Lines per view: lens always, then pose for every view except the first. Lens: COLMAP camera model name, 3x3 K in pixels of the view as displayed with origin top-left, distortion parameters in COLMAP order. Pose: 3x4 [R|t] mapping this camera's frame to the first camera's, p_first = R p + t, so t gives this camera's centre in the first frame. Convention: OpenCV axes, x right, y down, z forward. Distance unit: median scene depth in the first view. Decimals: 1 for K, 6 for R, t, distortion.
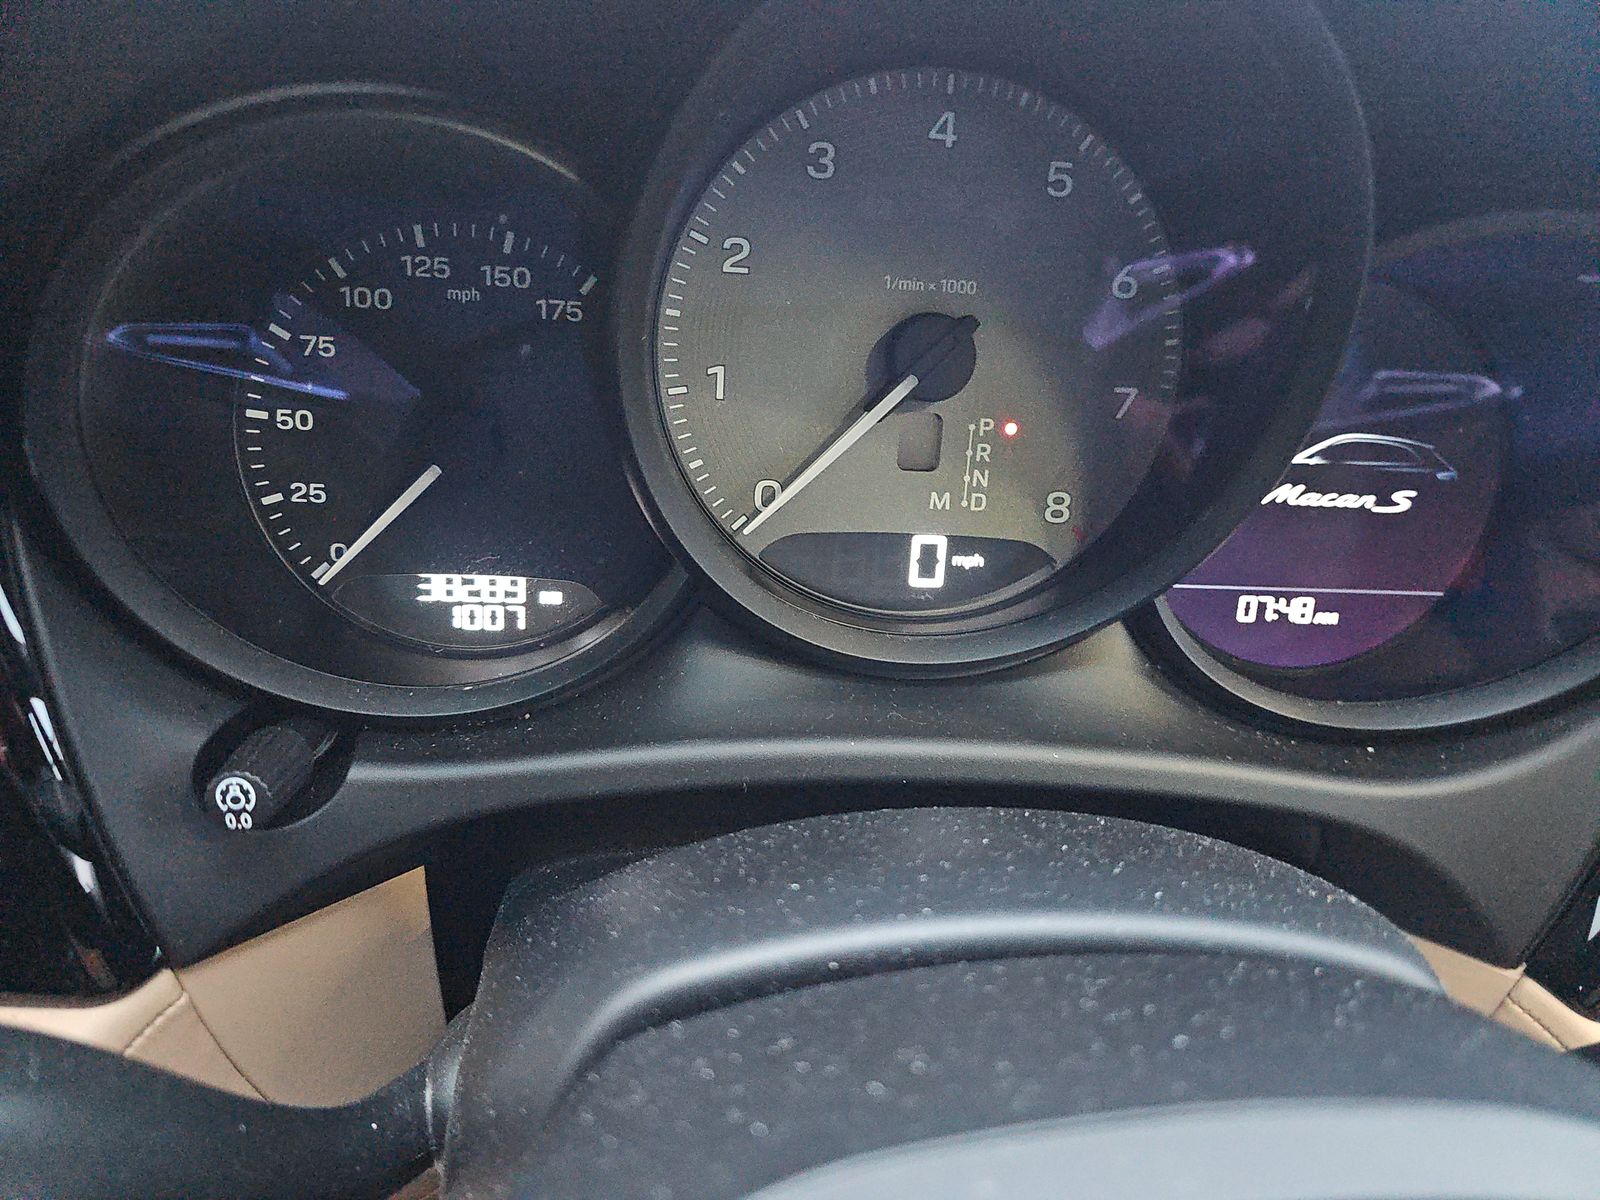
lens RADIAL K [[1082.6, 0, 800.0], [0, 1082.6, 600.0], [0, 0, 1]] dist [-0.004011, -0.001675]
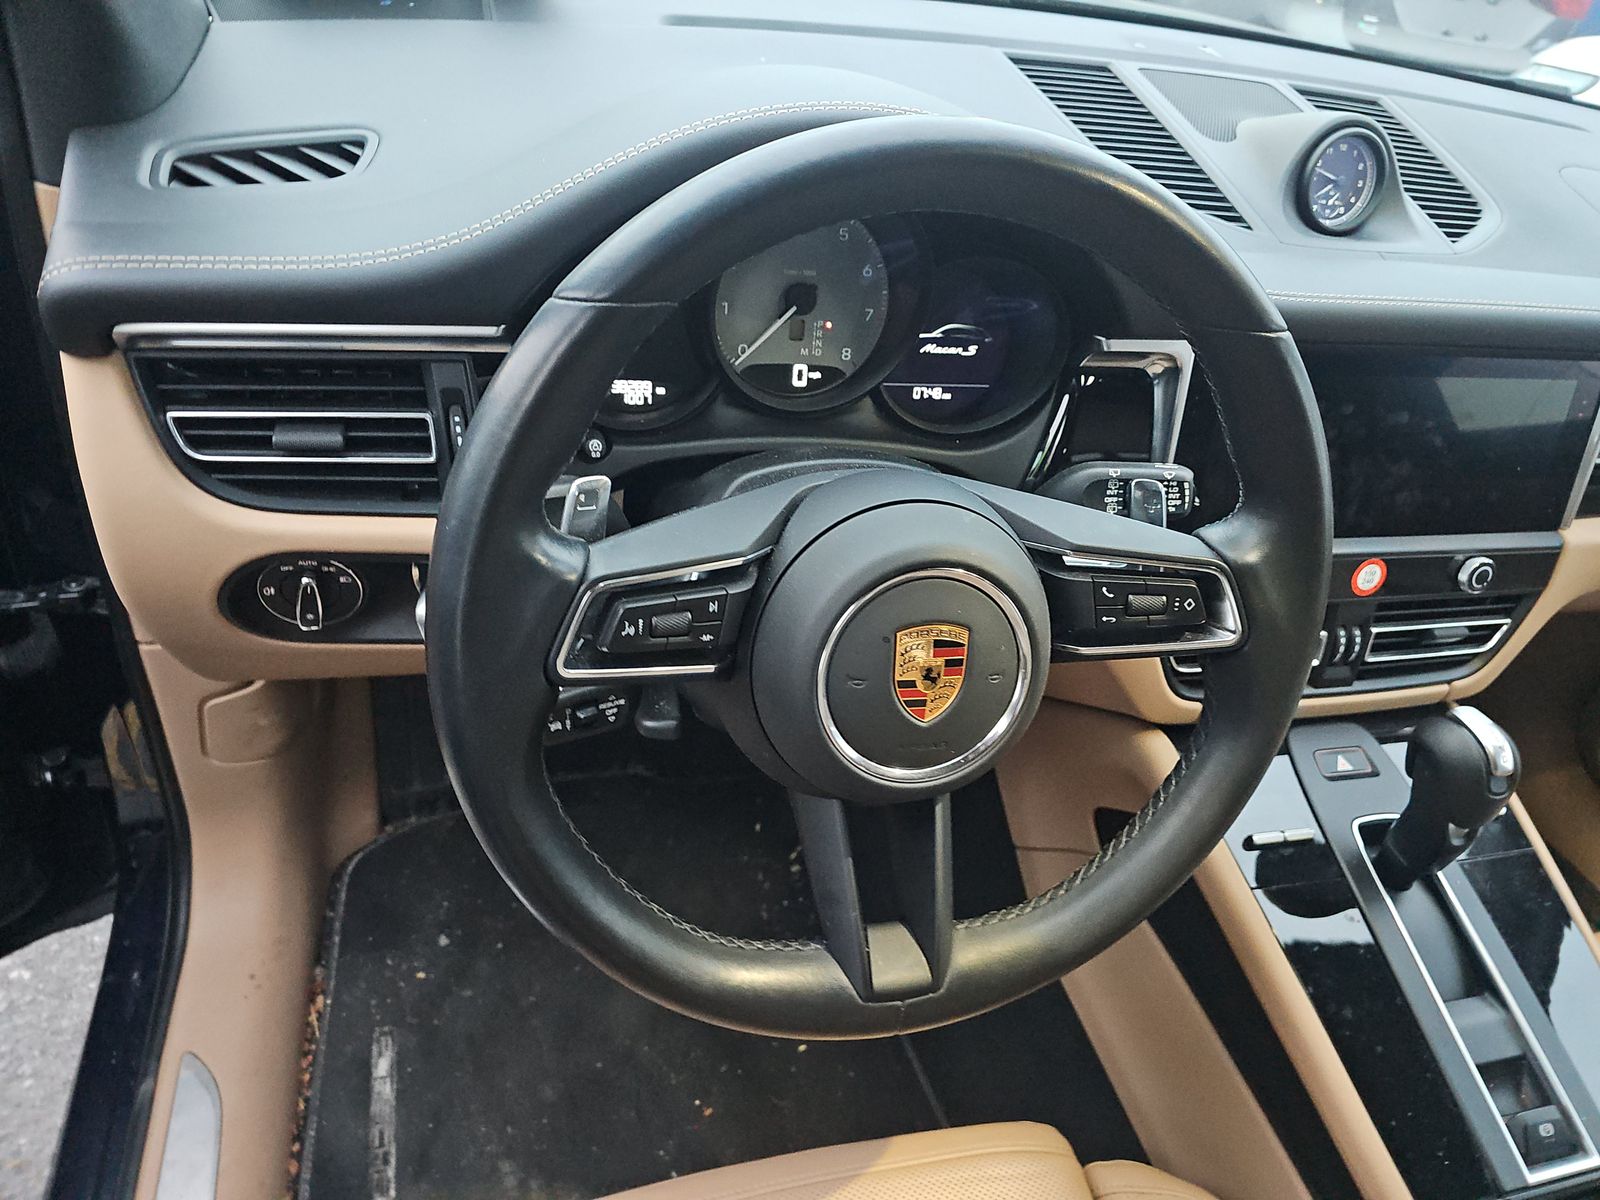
lens RADIAL K [[1088.4, 0, 800.0], [0, 1088.4, 600.0], [0, 0, 1]] dist [0.105809, -0.002073]
pose [[0.982807, -0.051525, 0.177303, -0.396066], [0.033405, 0.994047, 0.103706, 0.239564], [-0.181591, -0.096000, 0.978677, -1.730429]]
